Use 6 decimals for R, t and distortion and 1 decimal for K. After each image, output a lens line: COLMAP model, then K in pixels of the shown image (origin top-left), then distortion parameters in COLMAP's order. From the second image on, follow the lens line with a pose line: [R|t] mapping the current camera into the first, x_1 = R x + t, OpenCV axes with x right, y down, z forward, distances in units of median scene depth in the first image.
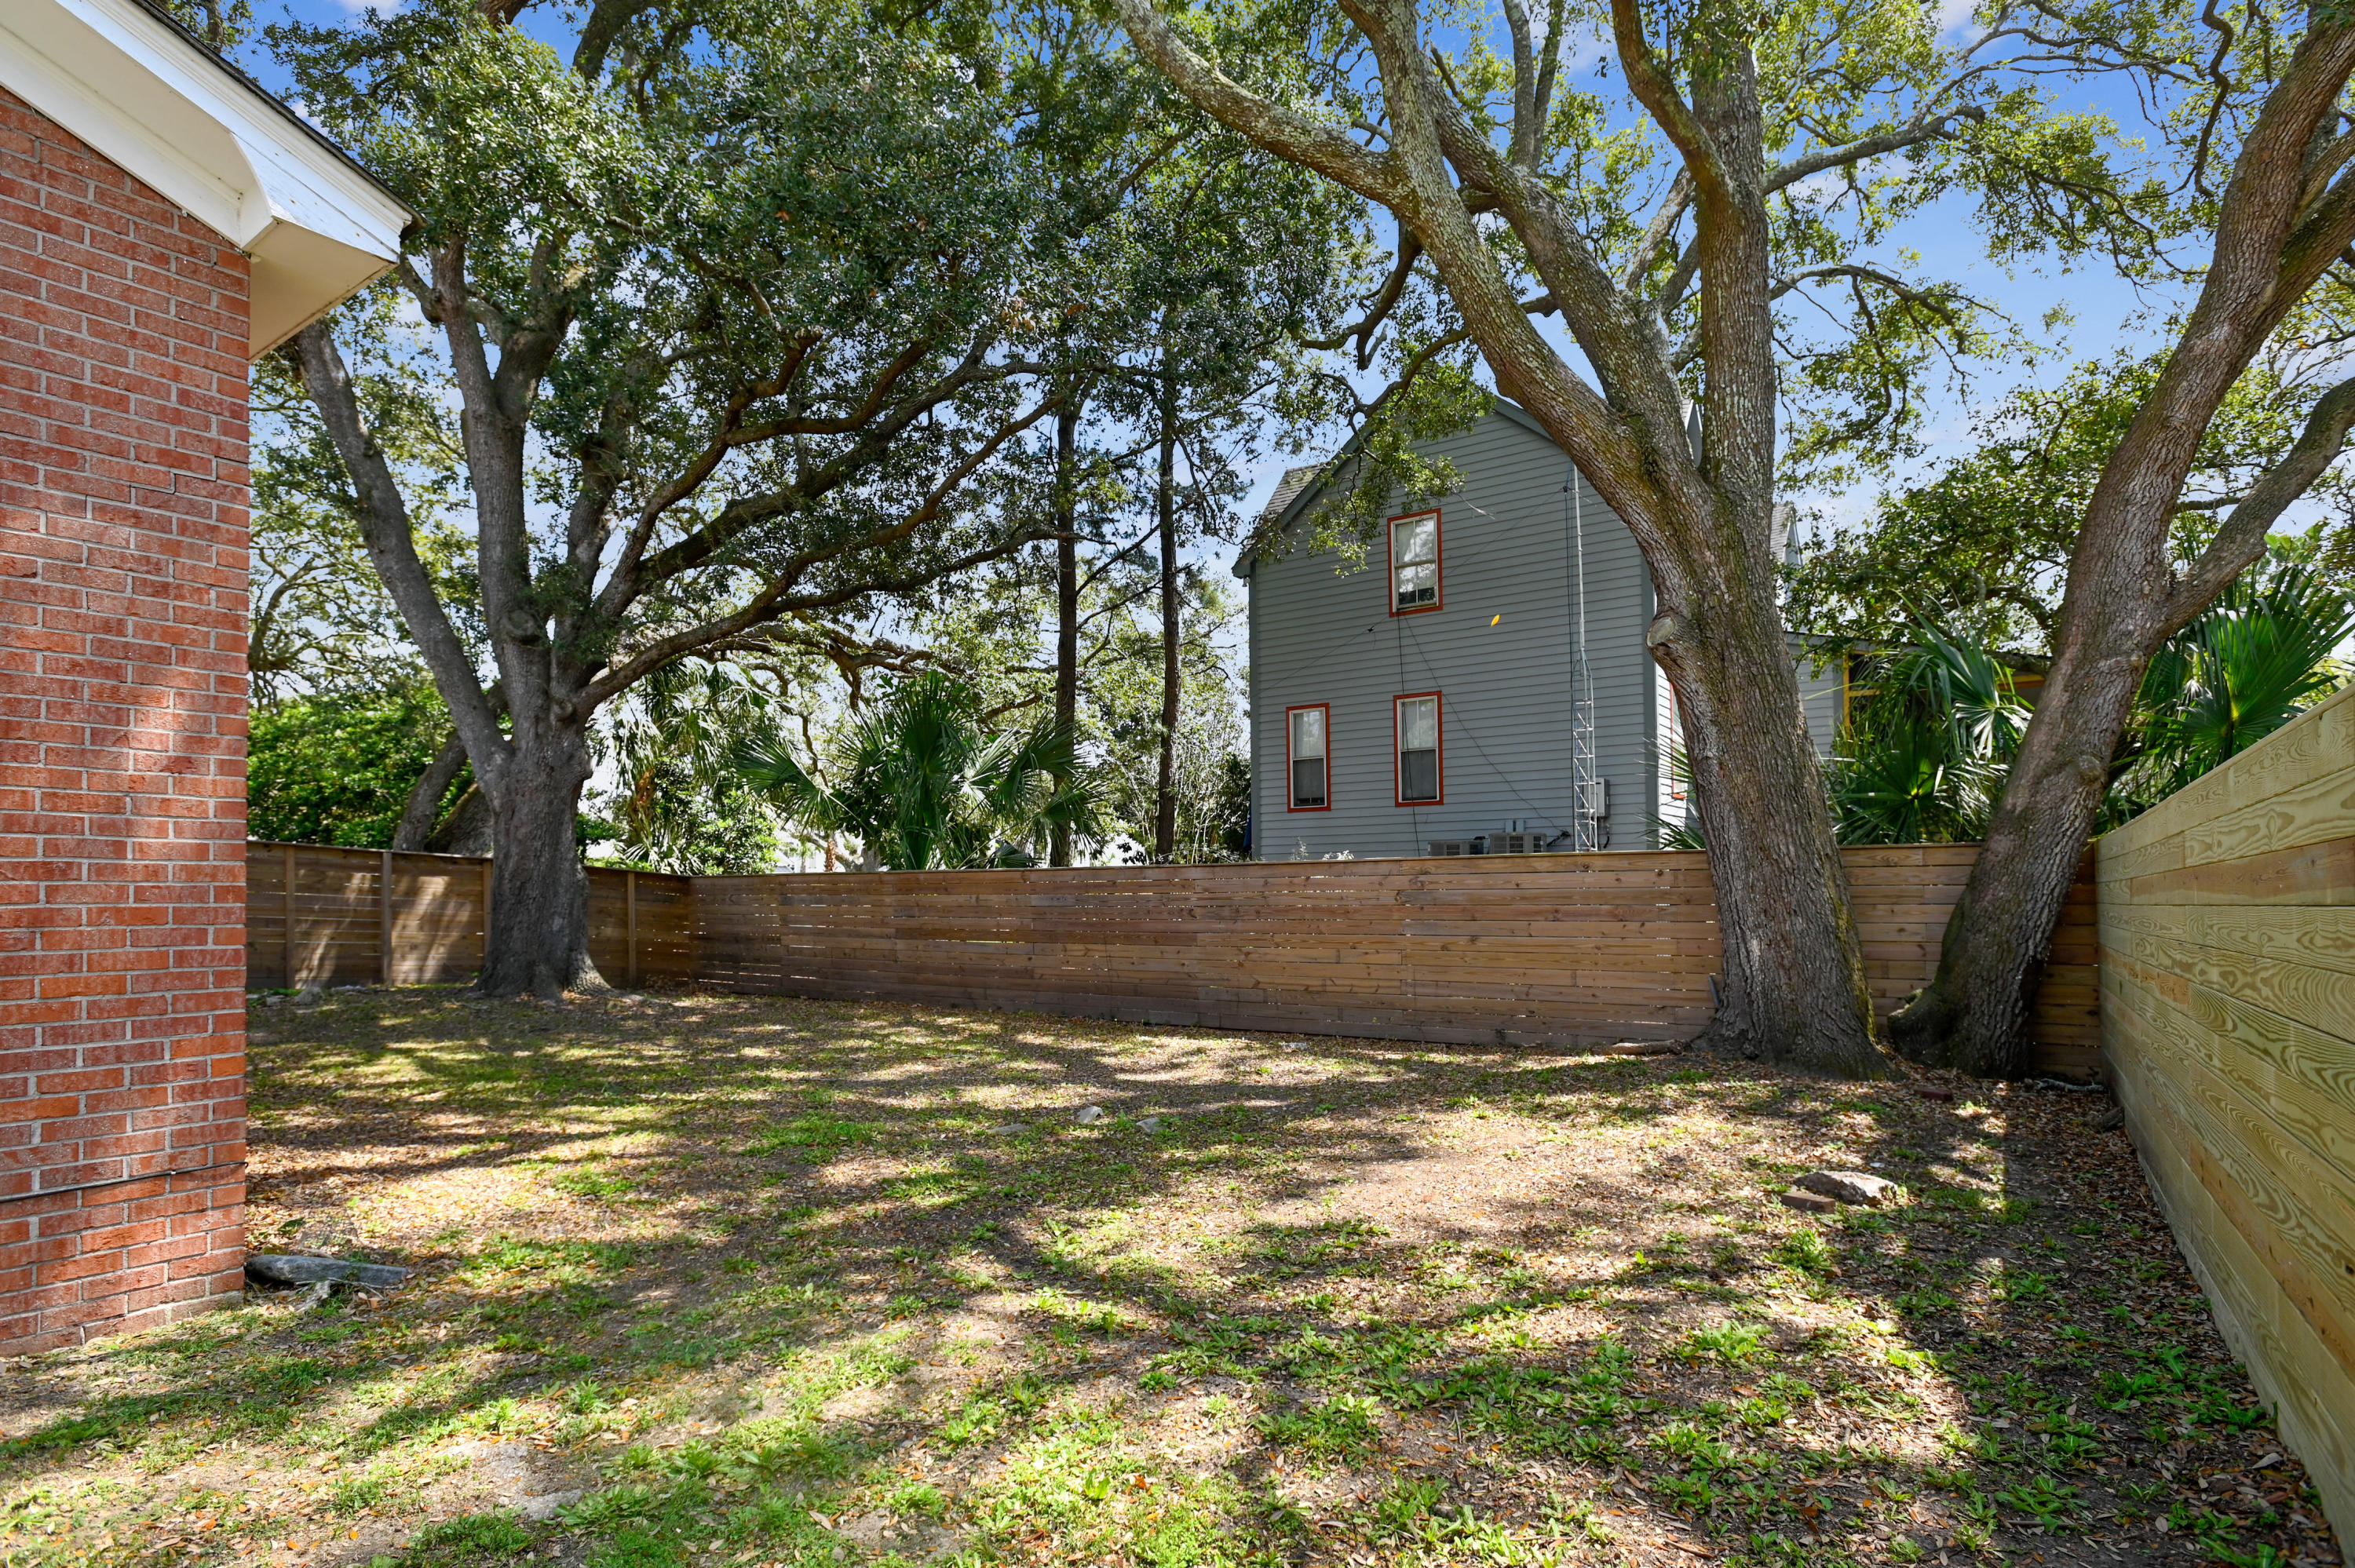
lens RADIAL K [[1132.5, 0, 1180.2], [0, 1132.5, 790.6], [0, 0, 1]] dist [0.000765, -0.008396]
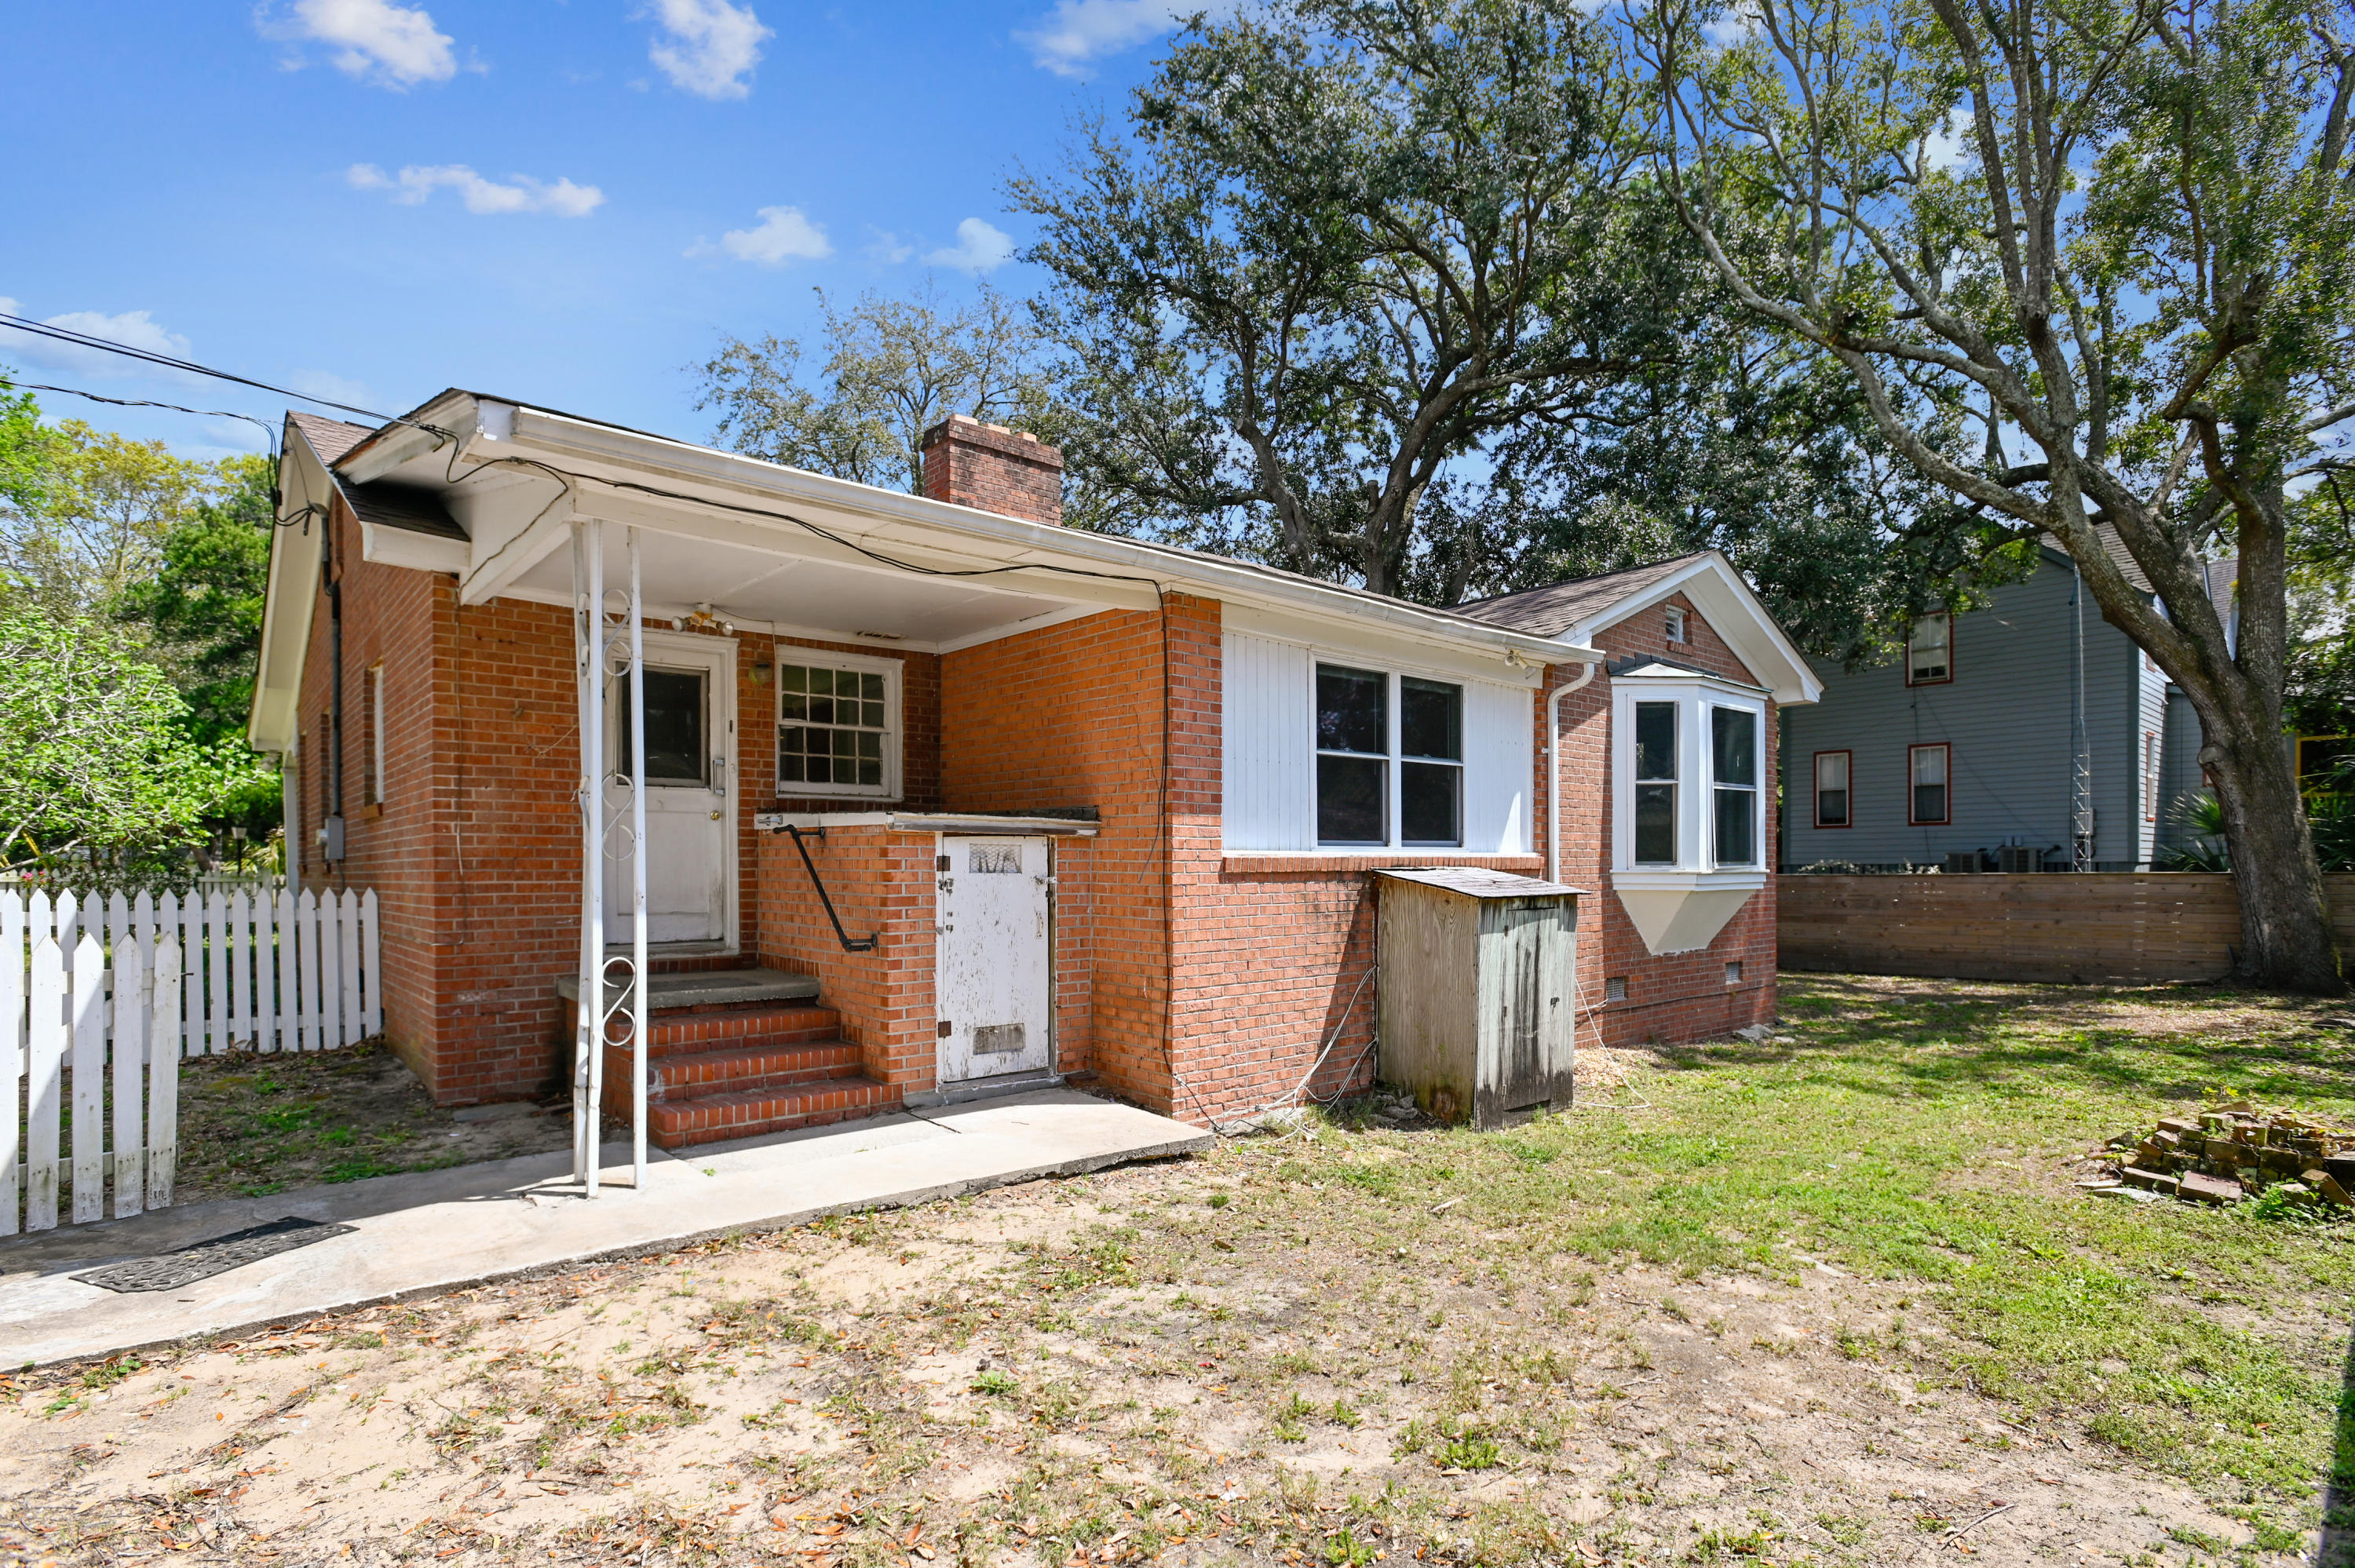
lens RADIAL K [[1132.5, 0, 1180.2], [0, 1132.5, 790.6], [0, 0, 1]] dist [0.000765, -0.008396]
pose [[0.978336, 0.001872, -0.207014, -0.829052], [0.003316, 0.999689, 0.024710, -0.134083], [0.206996, -0.024861, 0.978026, -1.131095]]
